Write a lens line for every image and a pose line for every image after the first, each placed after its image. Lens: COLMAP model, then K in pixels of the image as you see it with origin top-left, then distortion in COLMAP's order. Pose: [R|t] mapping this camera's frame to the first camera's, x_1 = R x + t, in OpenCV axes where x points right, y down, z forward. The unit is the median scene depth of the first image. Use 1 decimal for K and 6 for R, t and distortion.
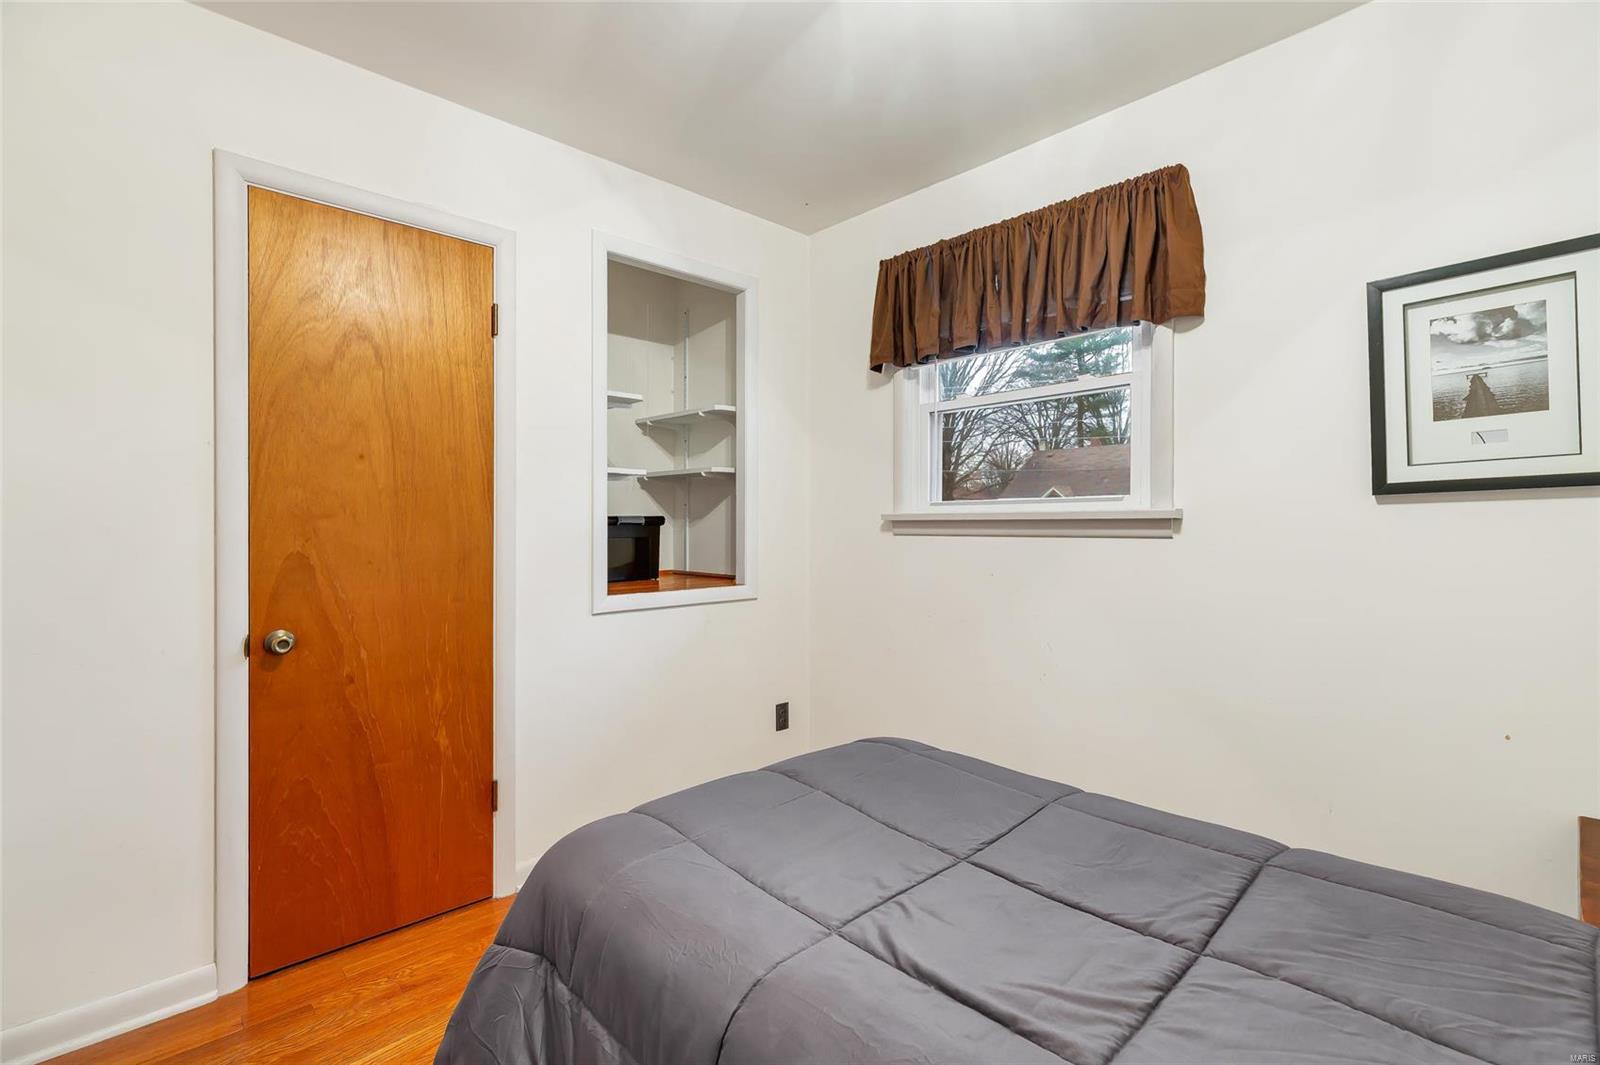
lens RADIAL K [[724.2, 0, 795.4], [0, 724.2, 520.7], [0, 0, 1]] dist [0.004782, -0.000124]
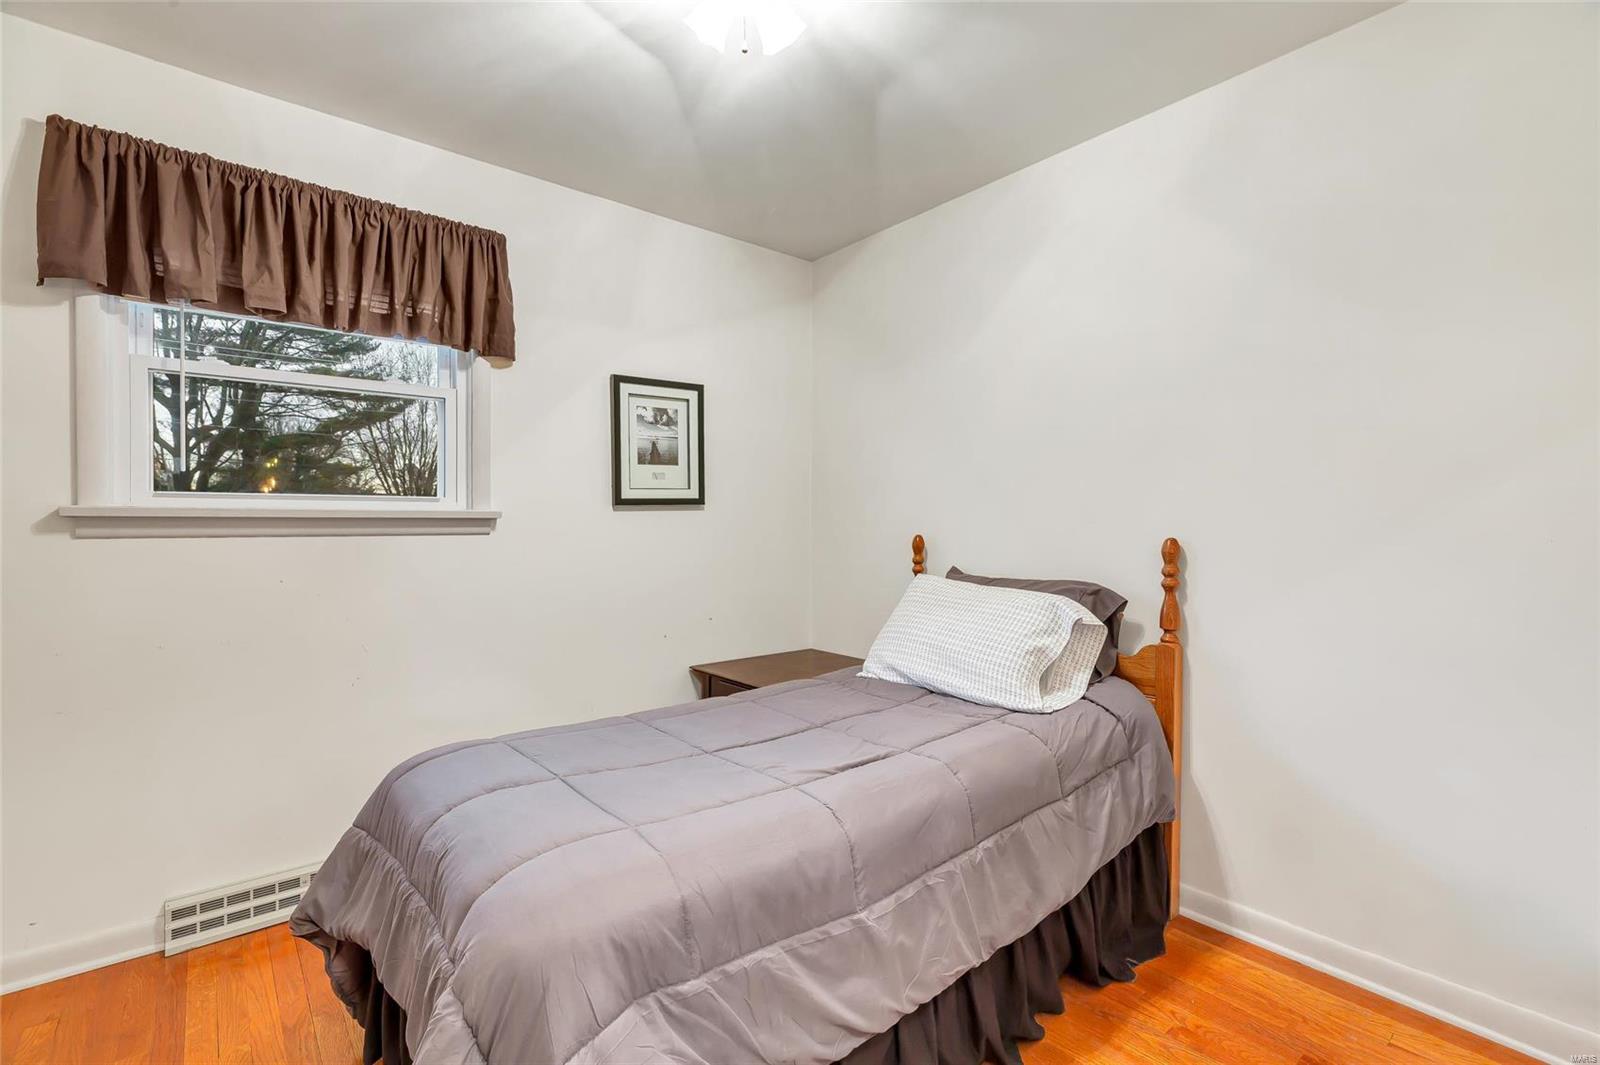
lens RADIAL K [[724.2, 0, 794.2], [0, 724.2, 532.9], [0, 0, 1]] dist [0.004782, -0.000124]
pose [[0.070536, -0.010264, 0.997456, -0.805454], [-0.005765, 0.999926, 0.010697, 0.006380], [-0.997493, -0.006505, 0.070472, 0.488561]]
